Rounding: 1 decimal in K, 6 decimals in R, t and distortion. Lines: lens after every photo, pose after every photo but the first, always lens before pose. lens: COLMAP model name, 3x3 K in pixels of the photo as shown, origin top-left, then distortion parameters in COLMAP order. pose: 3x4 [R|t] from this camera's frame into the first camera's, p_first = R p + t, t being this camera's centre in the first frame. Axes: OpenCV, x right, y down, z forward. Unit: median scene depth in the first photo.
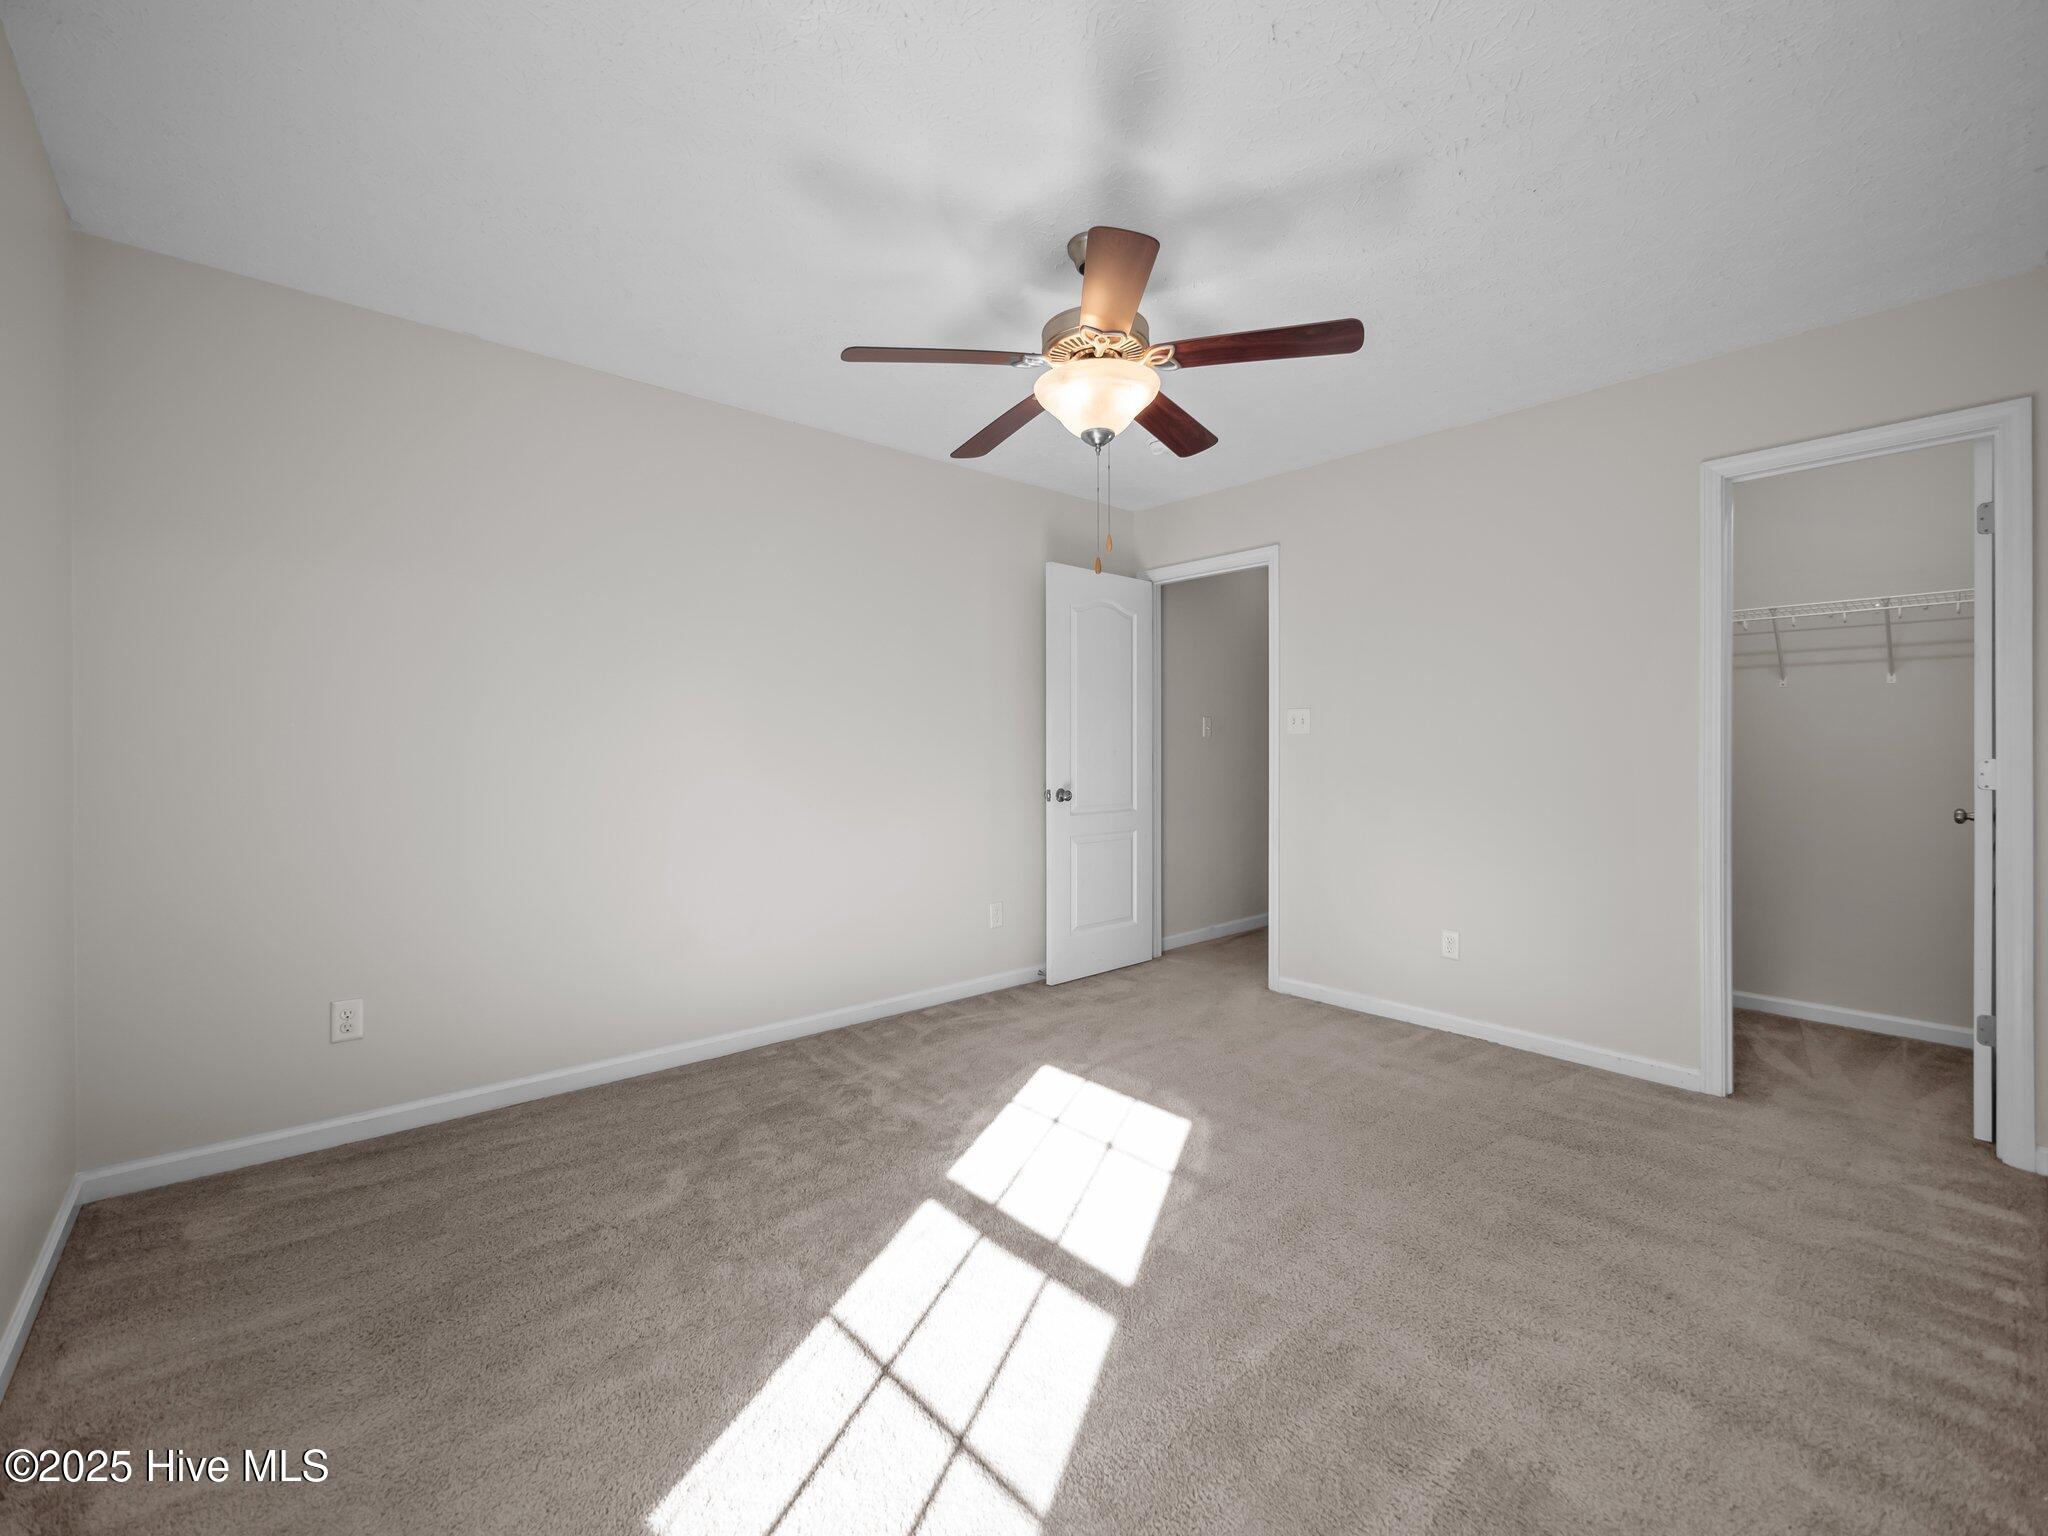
lens RADIAL K [[862.7, 0, 1034.4], [0, 862.7, 753.2], [0, 0, 1]] dist [-0.000146, 0.000002]
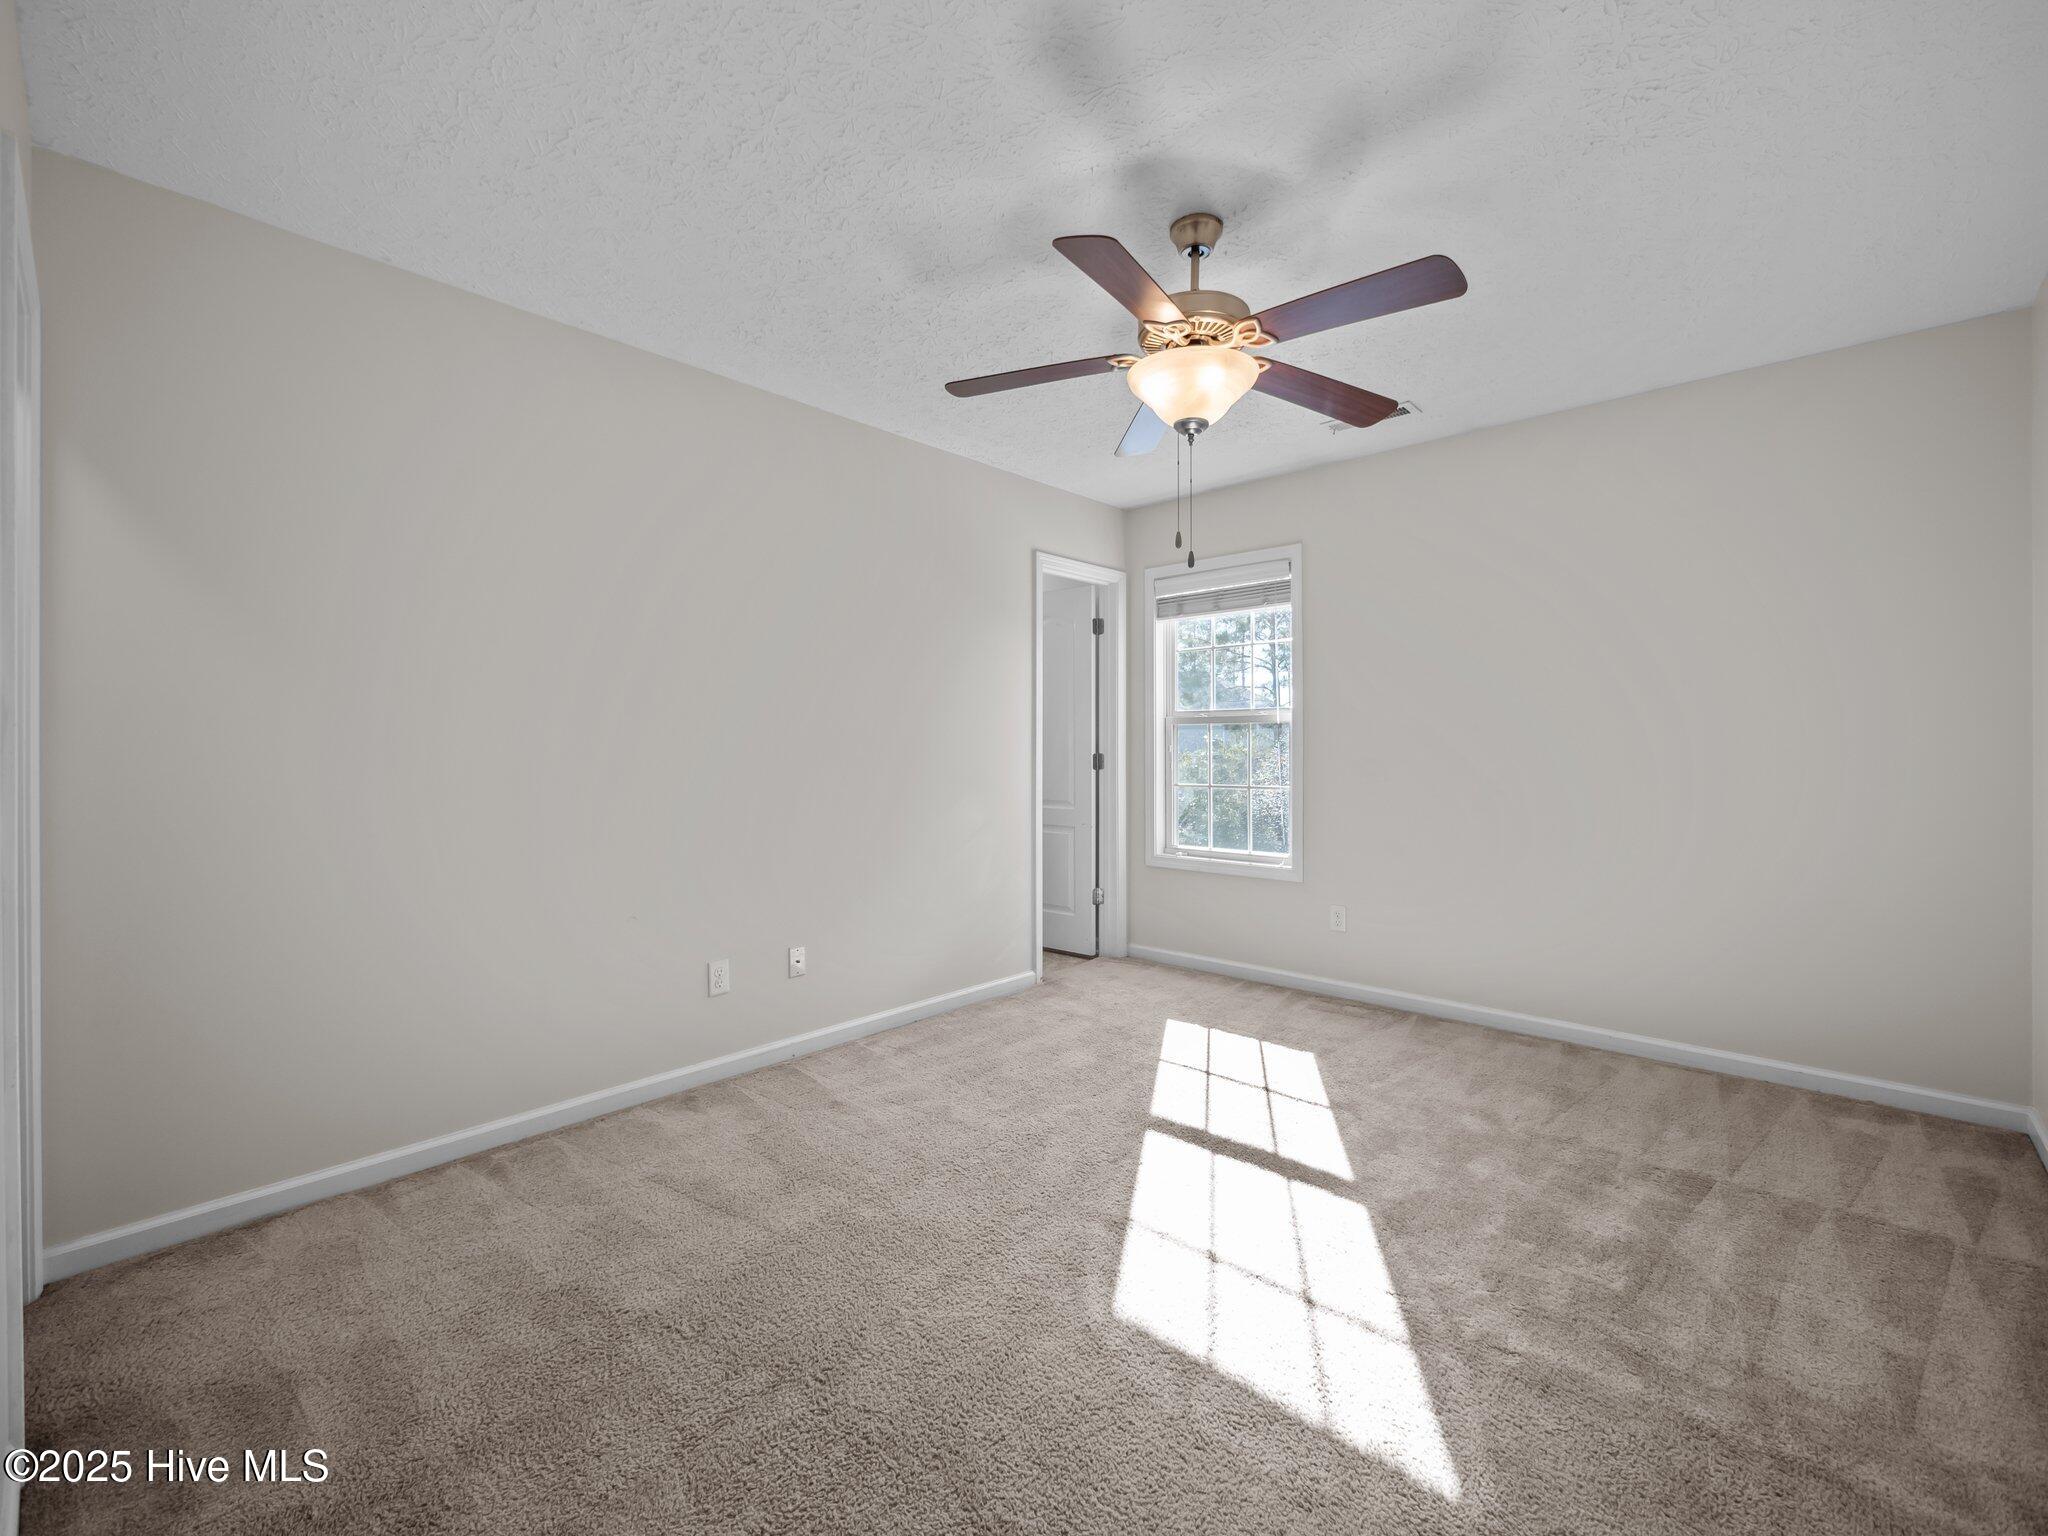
lens RADIAL K [[862.7, 0, 1034.4], [0, 862.7, 753.2], [0, 0, 1]] dist [-0.000146, 0.000002]
pose [[-0.992883, -0.007212, -0.118878, 0.414114], [-0.009224, 0.999823, 0.016381, -0.013011], [0.118739, 0.017361, -0.992774, 2.105950]]
